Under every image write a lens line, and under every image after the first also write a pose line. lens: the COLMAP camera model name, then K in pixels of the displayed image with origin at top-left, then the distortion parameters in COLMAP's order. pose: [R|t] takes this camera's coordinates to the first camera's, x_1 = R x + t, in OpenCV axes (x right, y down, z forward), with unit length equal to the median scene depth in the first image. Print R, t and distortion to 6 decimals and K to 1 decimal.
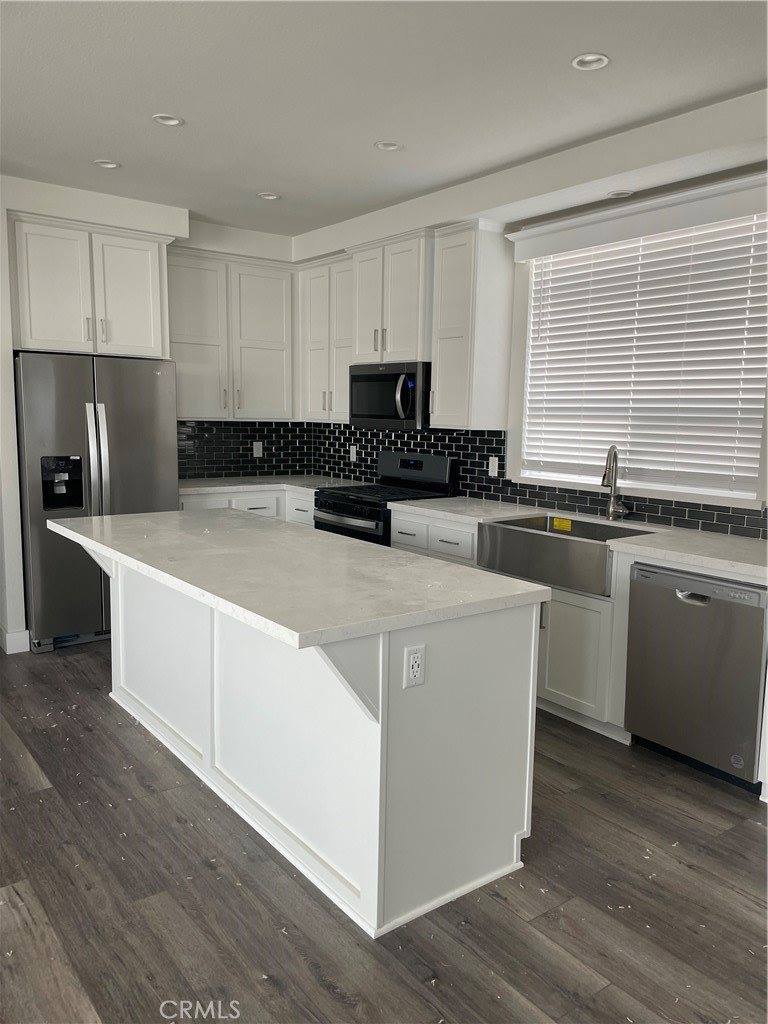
lens RADIAL K [[779.1, 0, 398.2], [0, 779.1, 516.2], [0, 0, 1]] dist [0.080477, -0.144430]
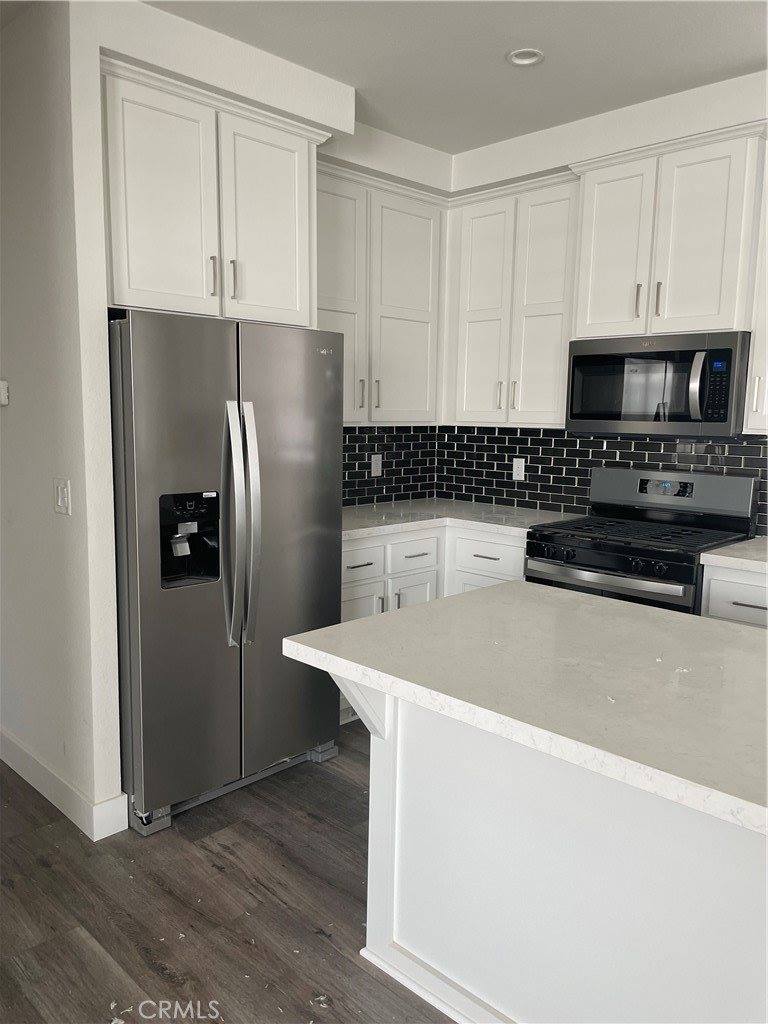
lens RADIAL K [[792.2, 0, 389.2], [0, 792.2, 512.2], [0, 0, 1]] dist [0.094114, -0.147188]
pose [[0.992757, -0.021699, 0.118168, -0.338541], [0.022061, 0.999755, -0.001756, -0.055587], [-0.118101, 0.004350, 0.992992, 0.386510]]
